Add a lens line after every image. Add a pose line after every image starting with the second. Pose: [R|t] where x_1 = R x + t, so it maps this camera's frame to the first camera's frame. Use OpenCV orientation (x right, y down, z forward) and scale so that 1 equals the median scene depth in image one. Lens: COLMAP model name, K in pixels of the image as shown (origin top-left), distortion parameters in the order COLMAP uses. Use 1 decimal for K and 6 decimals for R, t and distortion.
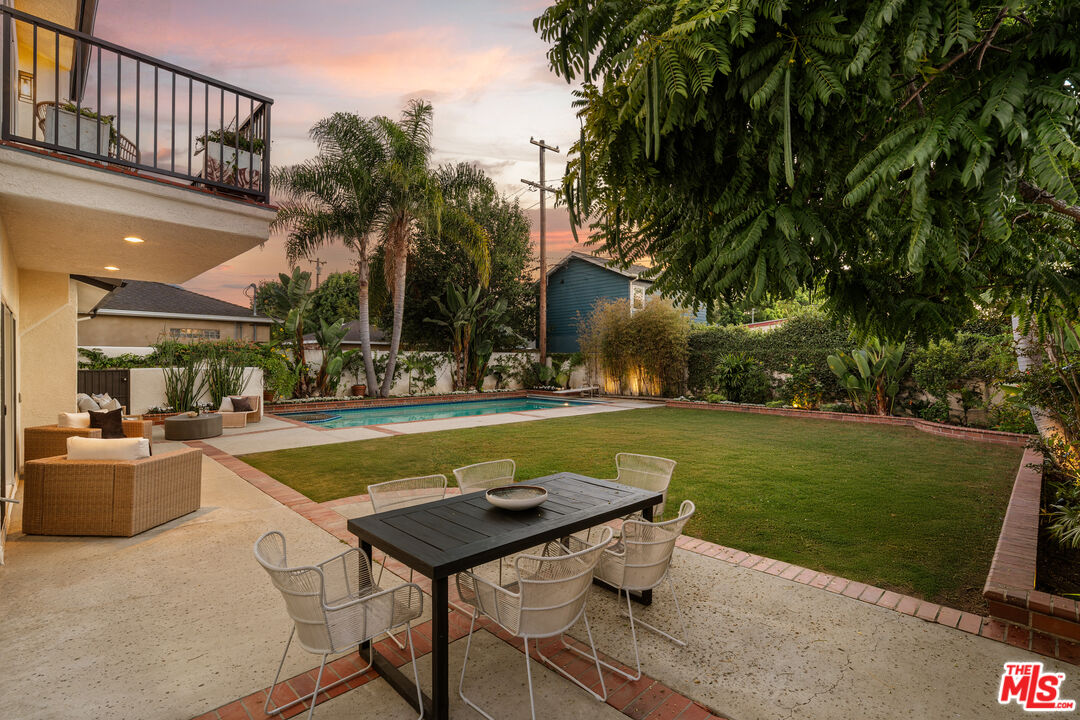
lens RADIAL K [[494.0, 0, 533.1], [0, 494.0, 362.7], [0, 0, 1]] dist [0.015675, -0.001070]
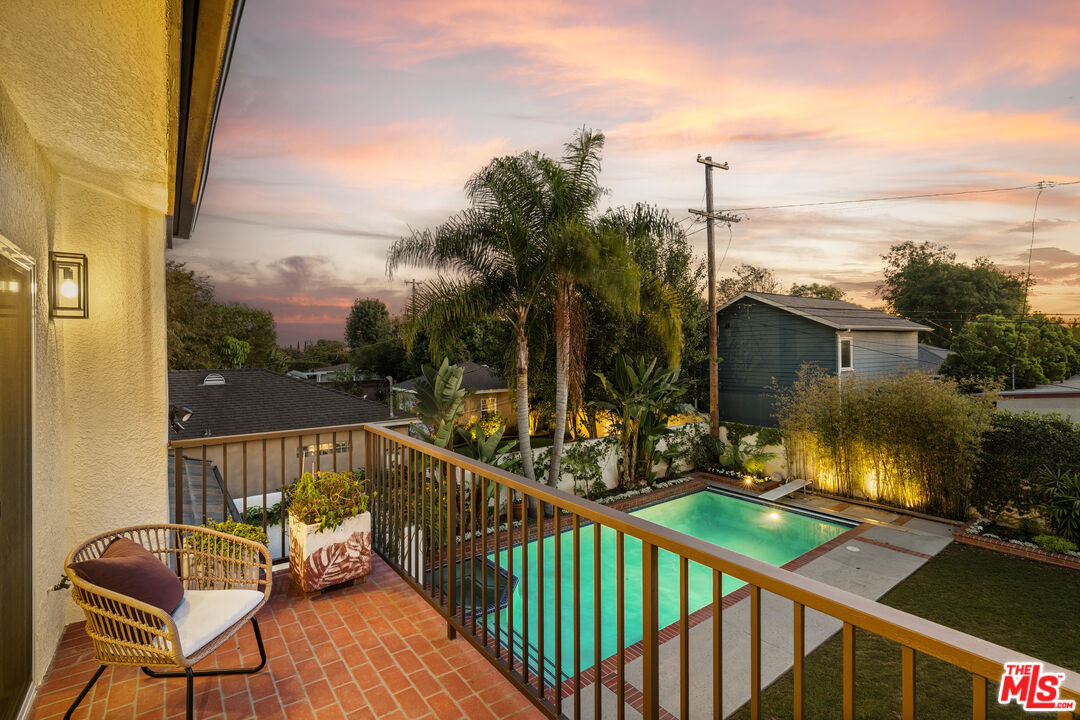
lens RADIAL K [[494.0, 0, 545.0], [0, 494.0, 353.6], [0, 0, 1]] dist [0.015675, -0.001070]
pose [[0.992453, -0.020010, -0.120981, -0.182987], [0.019618, 0.999798, -0.004431, -0.156990], [0.121046, 0.002024, 0.992645, 0.203796]]
